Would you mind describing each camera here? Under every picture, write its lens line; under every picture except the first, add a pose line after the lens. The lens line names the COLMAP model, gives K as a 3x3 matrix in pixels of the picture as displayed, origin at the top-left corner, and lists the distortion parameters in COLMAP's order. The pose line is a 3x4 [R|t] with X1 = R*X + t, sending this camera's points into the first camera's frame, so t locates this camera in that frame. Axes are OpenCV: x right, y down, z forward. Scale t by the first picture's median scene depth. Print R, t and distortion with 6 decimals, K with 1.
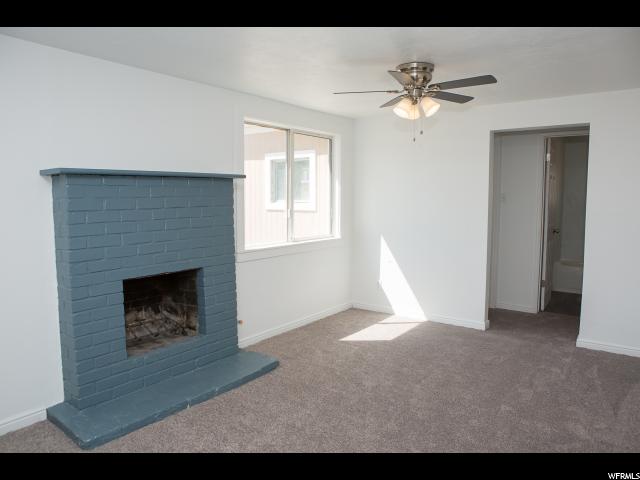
lens RADIAL K [[447.8, 0, 321.0], [0, 447.8, 233.0], [0, 0, 1]] dist [-0.100697, 0.083010]
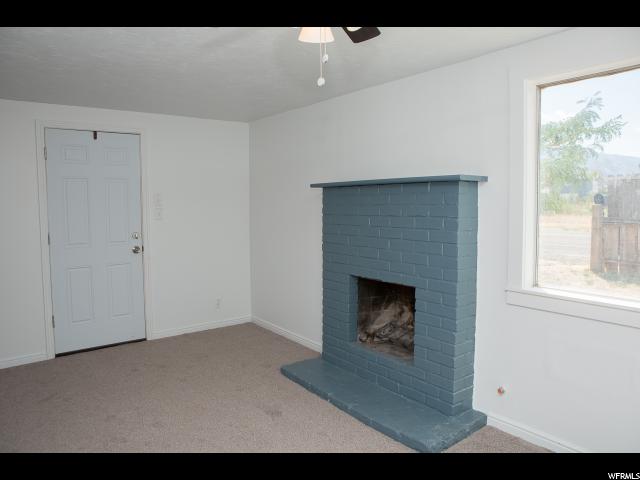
lens RADIAL K [[447.8, 0, 321.0], [0, 447.8, 233.0], [0, 0, 1]] dist [-0.100697, 0.083010]
pose [[-0.268932, 0.073171, -0.960376, 0.591967], [-0.077484, 0.992235, 0.097296, -0.095082], [0.960038, 0.100580, -0.261174, 1.022266]]
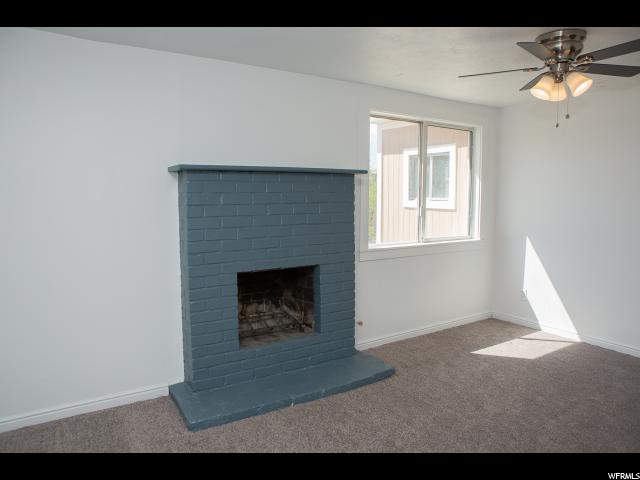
lens RADIAL K [[447.8, 0, 321.0], [0, 447.8, 233.0], [0, 0, 1]] dist [-0.100697, 0.083010]
pose [[0.938907, 0.034635, -0.342423, 0.072177], [-0.032855, 0.999400, 0.010998, -0.003497], [0.342598, 0.000924, 0.939482, 0.072408]]
